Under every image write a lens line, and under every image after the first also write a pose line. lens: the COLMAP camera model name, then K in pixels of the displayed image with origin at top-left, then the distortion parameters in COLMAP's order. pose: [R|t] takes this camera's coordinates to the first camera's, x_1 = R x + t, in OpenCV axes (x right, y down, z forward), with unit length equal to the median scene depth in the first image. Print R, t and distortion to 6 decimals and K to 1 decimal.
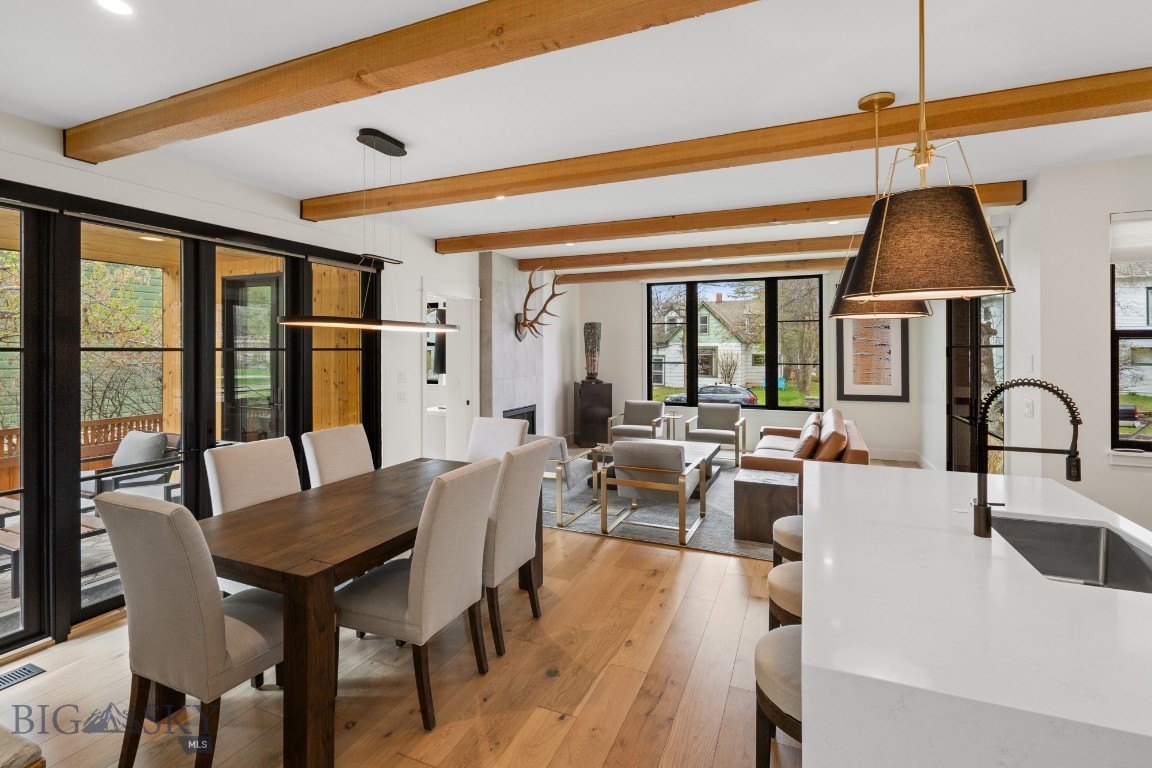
lens RADIAL K [[536.0, 0, 570.1], [0, 536.0, 351.0], [0, 0, 1]] dist [-0.005241, 0.003416]
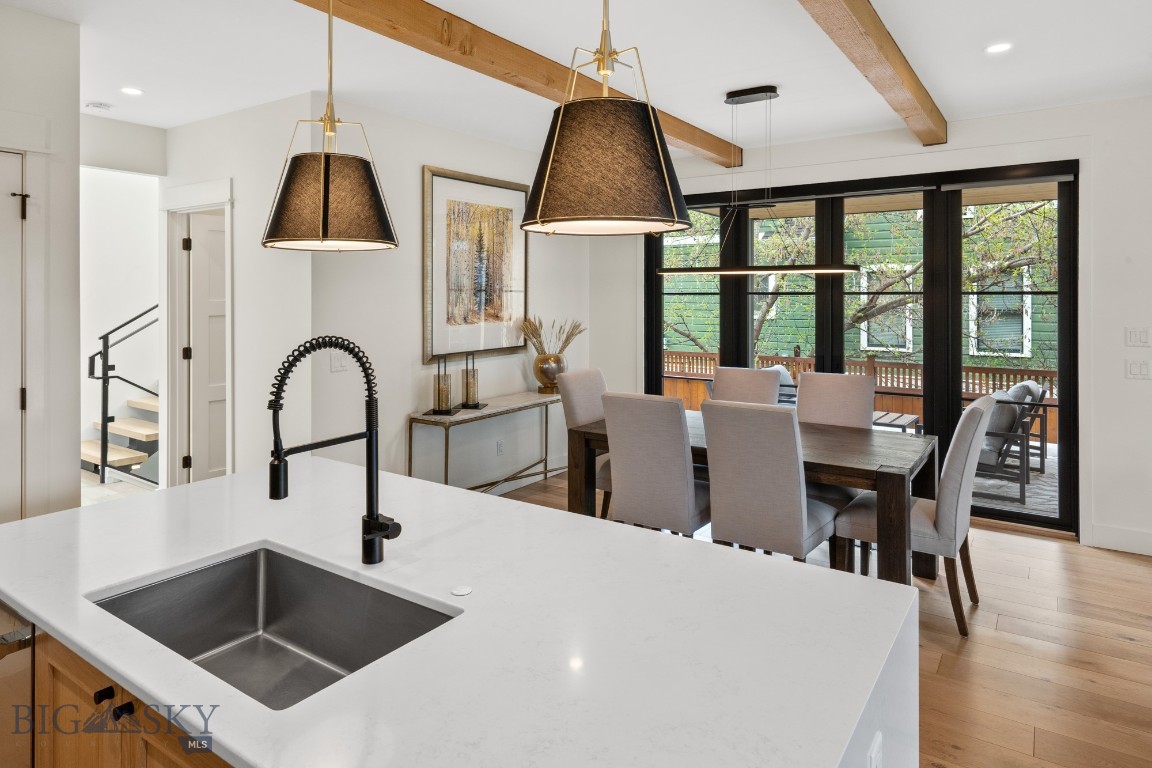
lens RADIAL K [[684.8, 0, 576.5], [0, 684.8, 296.8], [0, 0, 1]] dist [0.013299, -0.003272]
pose [[-0.193765, 0.004975, -0.981035, 0.697965], [-0.002876, 0.999980, 0.005639, -0.001677], [0.981044, 0.003914, -0.193747, 0.623942]]
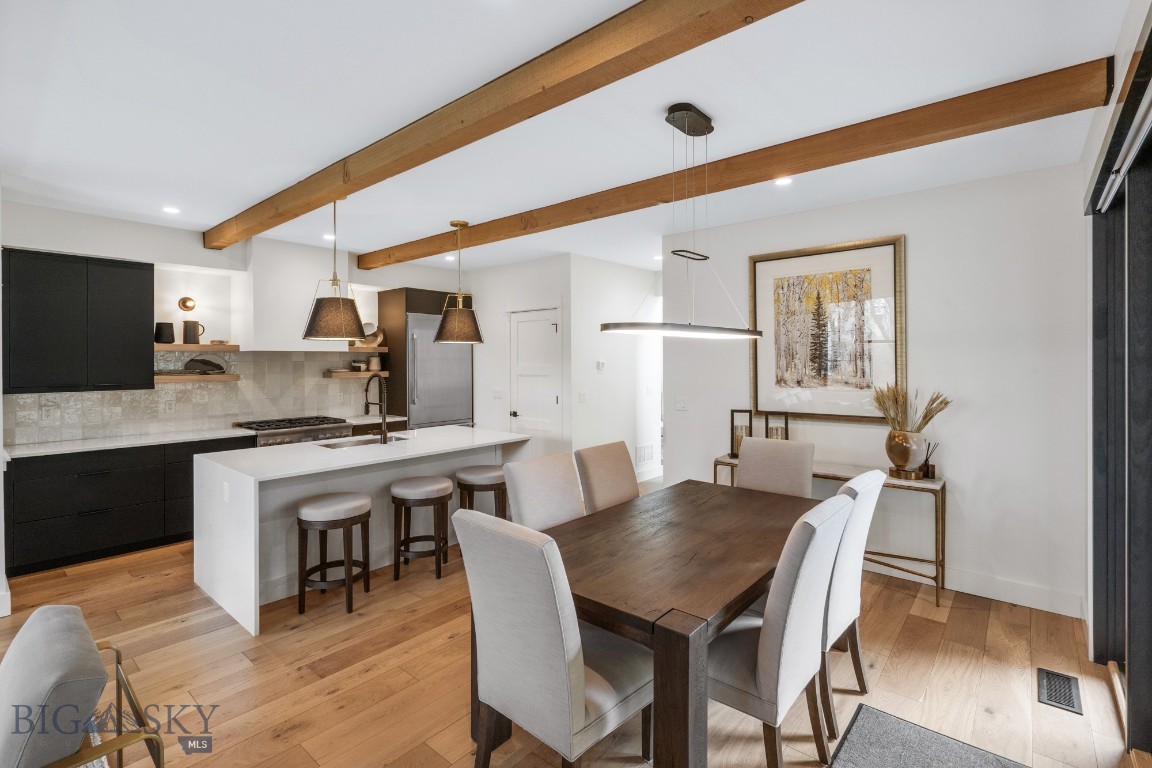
lens RADIAL K [[536.0, 0, 577.6], [0, 536.0, 360.5], [0, 0, 1]] dist [-0.005241, 0.003416]
pose [[-0.956484, 0.004436, 0.291752, -0.292630], [0.005649, 0.999979, 0.003315, -0.003653], [-0.291731, 0.004819, -0.956488, 1.273766]]
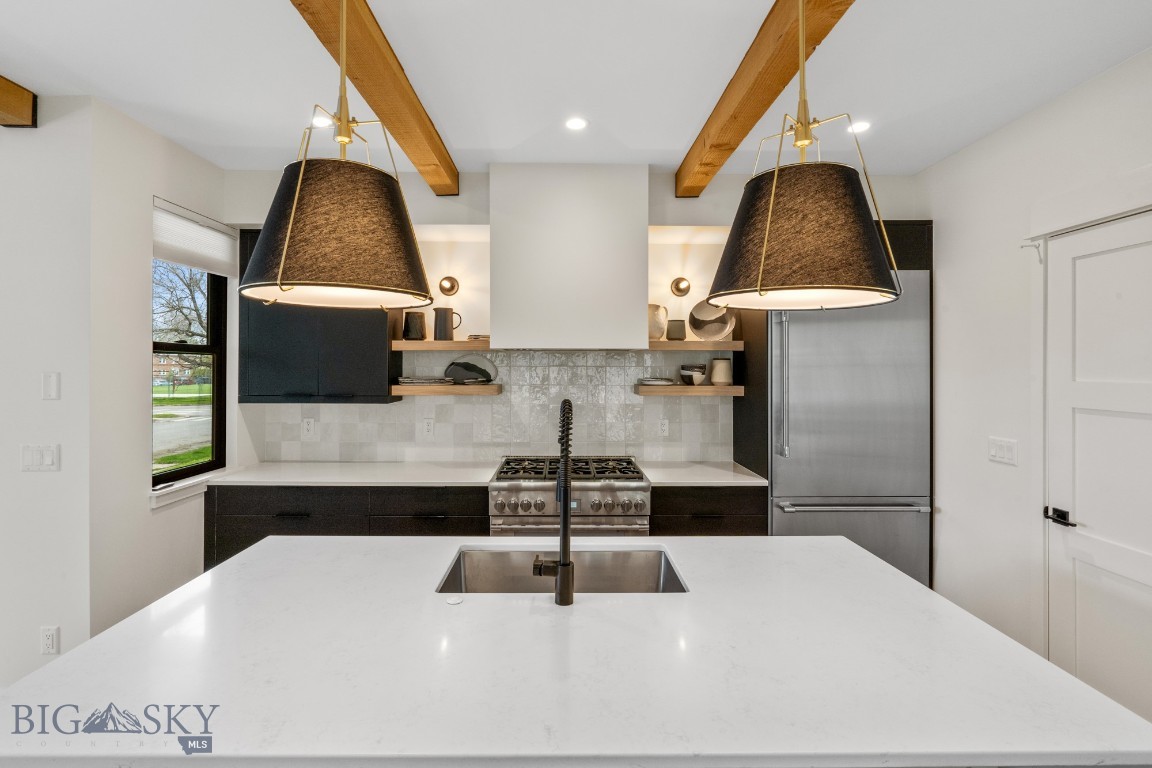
lens RADIAL K [[536.0, 0, 567.6], [0, 536.0, 368.2], [0, 0, 1]] dist [-0.005241, 0.003416]
pose [[-0.408439, -0.002441, 0.912782, 0.020617], [-0.000081, 0.999997, 0.002638, -0.000620], [-0.912785, 0.001004, -0.408438, 0.574592]]
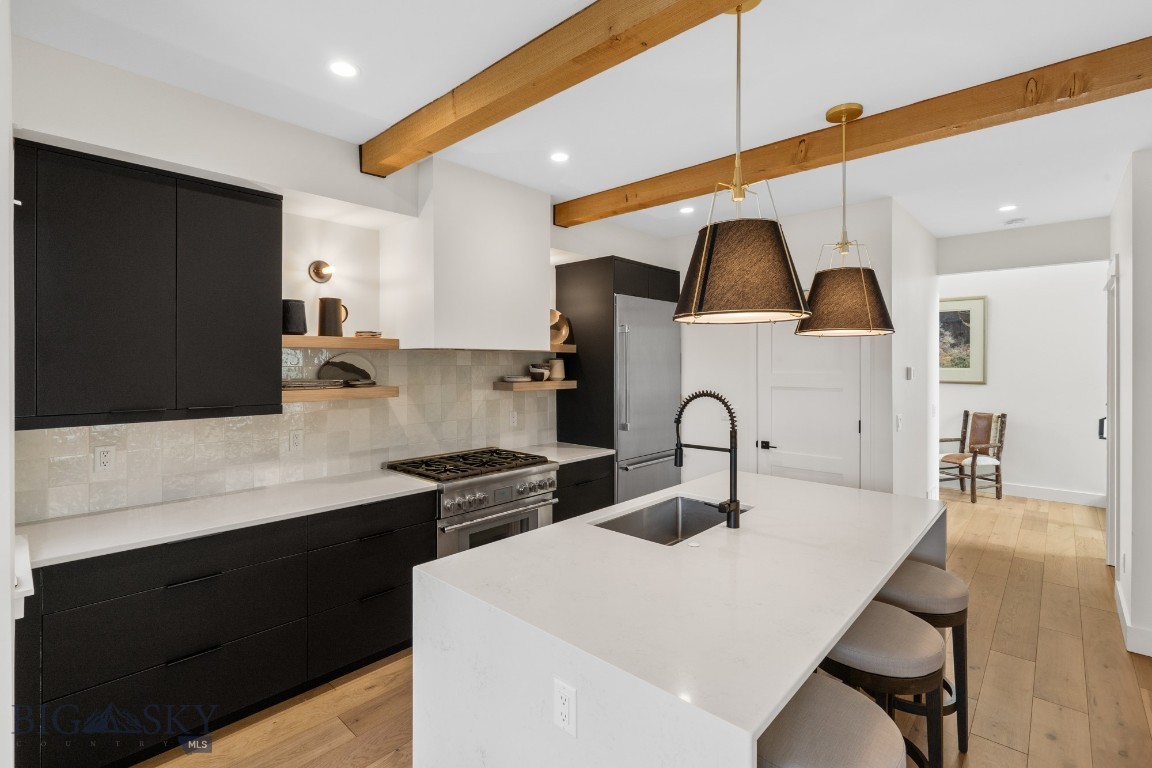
lens RADIAL K [[536.0, 0, 574.6], [0, 536.0, 363.4], [0, 0, 1]] dist [-0.005241, 0.003416]
pose [[-0.945054, 0.001278, 0.326913, 0.313129], [0.001601, 0.999998, 0.000719, -0.005066], [-0.326911, 0.001203, -0.945054, 0.966807]]
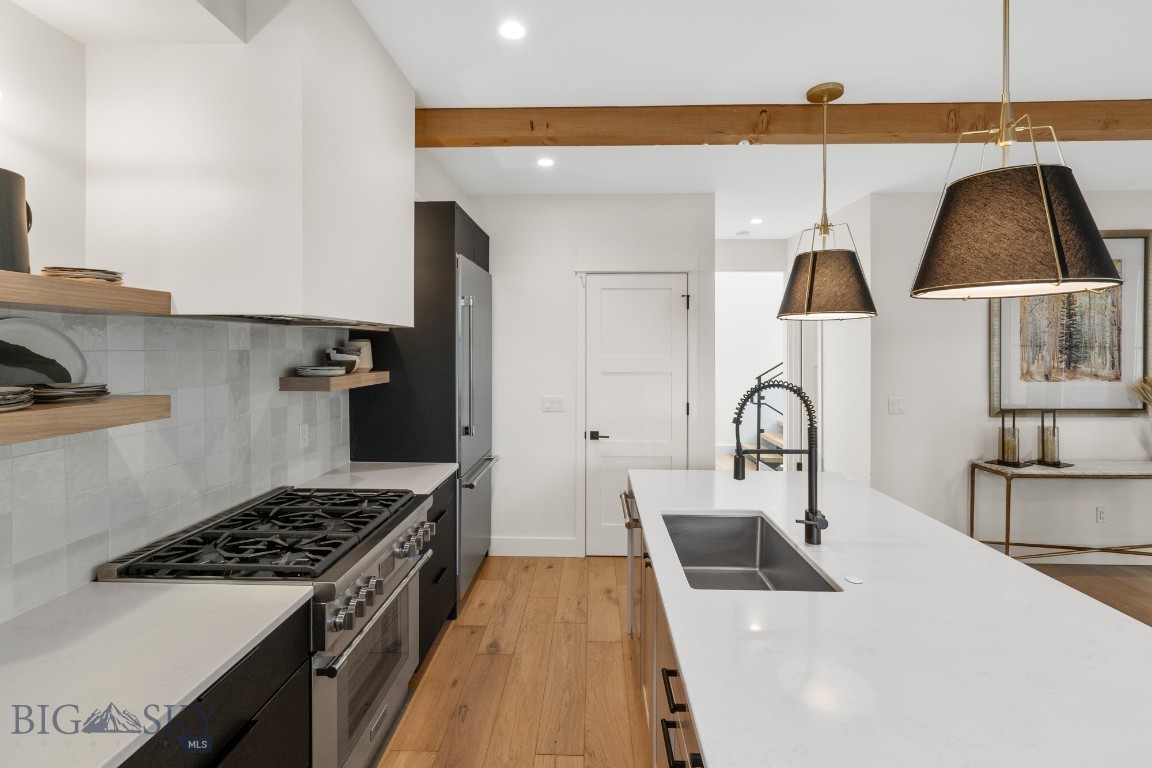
lens RADIAL K [[536.0, 0, 580.9], [0, 536.0, 349.7], [0, 0, 1]] dist [-0.005241, 0.003416]
pose [[-0.928380, -0.000599, -0.371632, 0.668601], [-0.002530, 0.999986, 0.004708, -0.004283], [0.371624, 0.005311, -0.928368, 0.762347]]
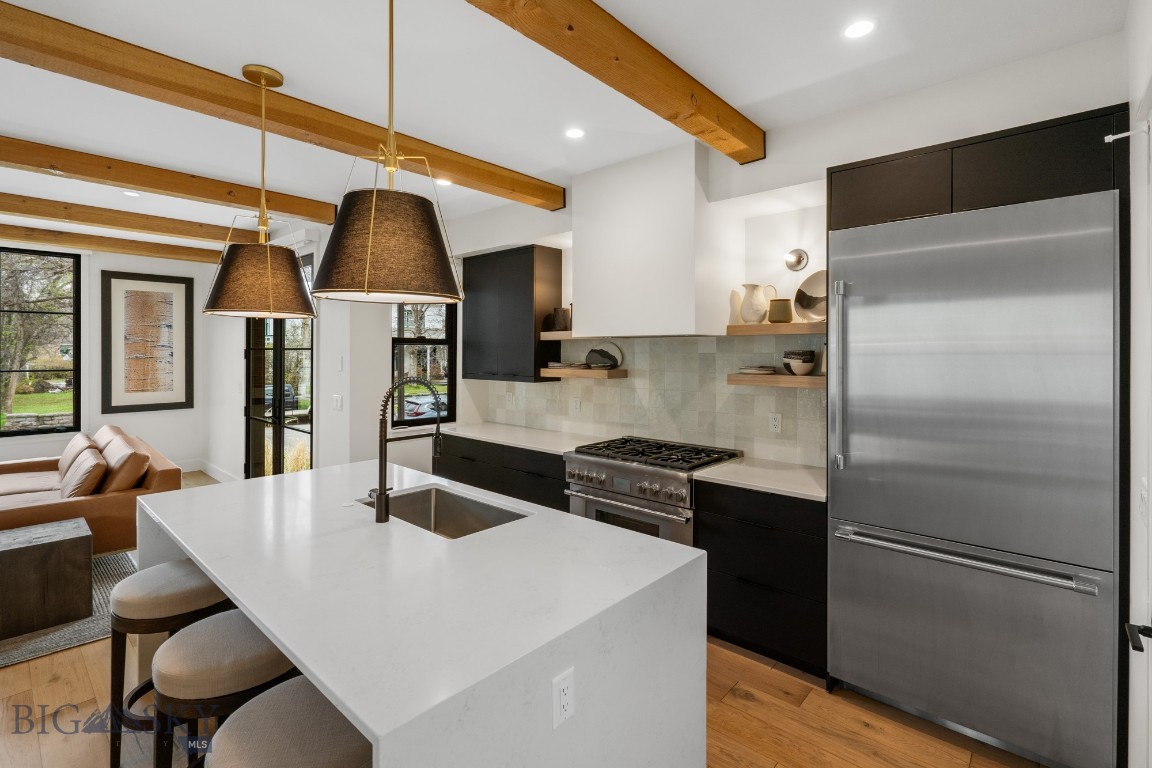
lens RADIAL K [[536.0, 0, 576.1], [0, 536.0, 357.2], [0, 0, 1]] dist [-0.005241, 0.003416]
pose [[0.320901, -0.005507, 0.947097, -0.061062], [-0.001136, 0.999980, 0.006200, 0.000262], [-0.947112, -0.003066, 0.320888, 0.113250]]
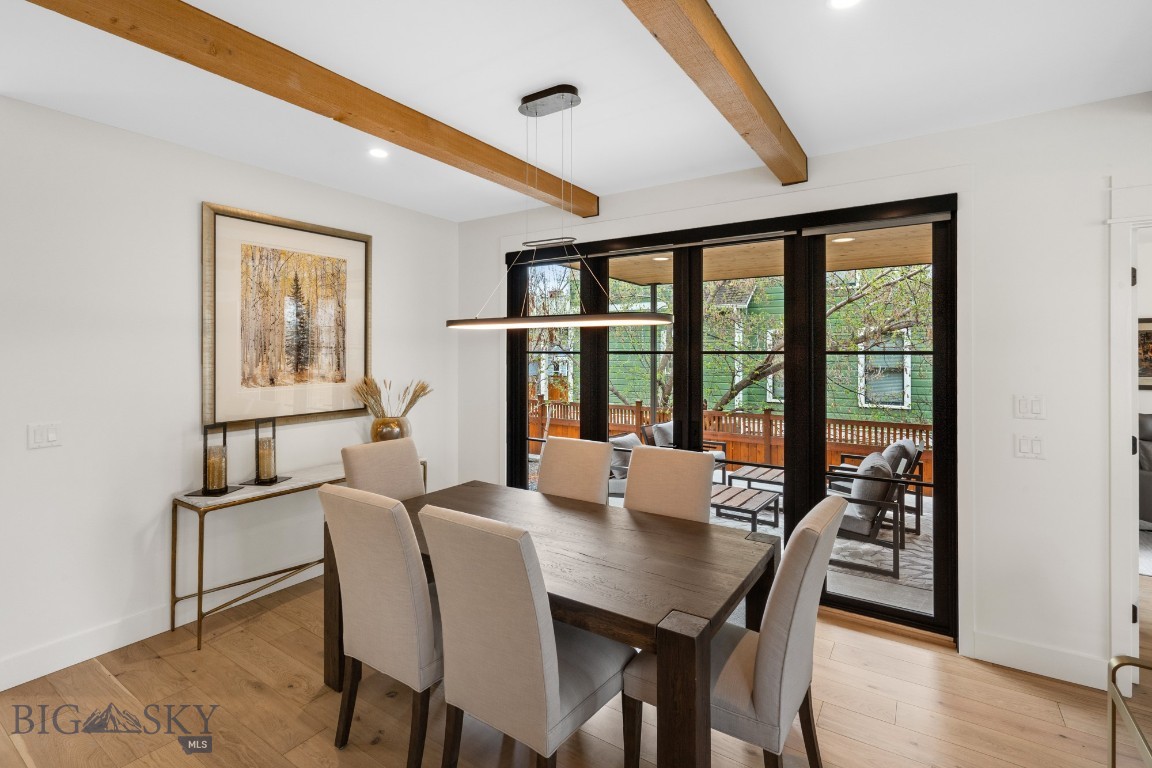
lens RADIAL K [[536.0, 0, 569.4], [0, 536.0, 351.2], [0, 0, 1]] dist [-0.005241, 0.003416]
pose [[-0.181289, -0.003092, -0.983425, 0.308299], [-0.006037, 0.999980, -0.002032, -0.001560], [0.983411, 0.005569, -0.181304, 0.796320]]
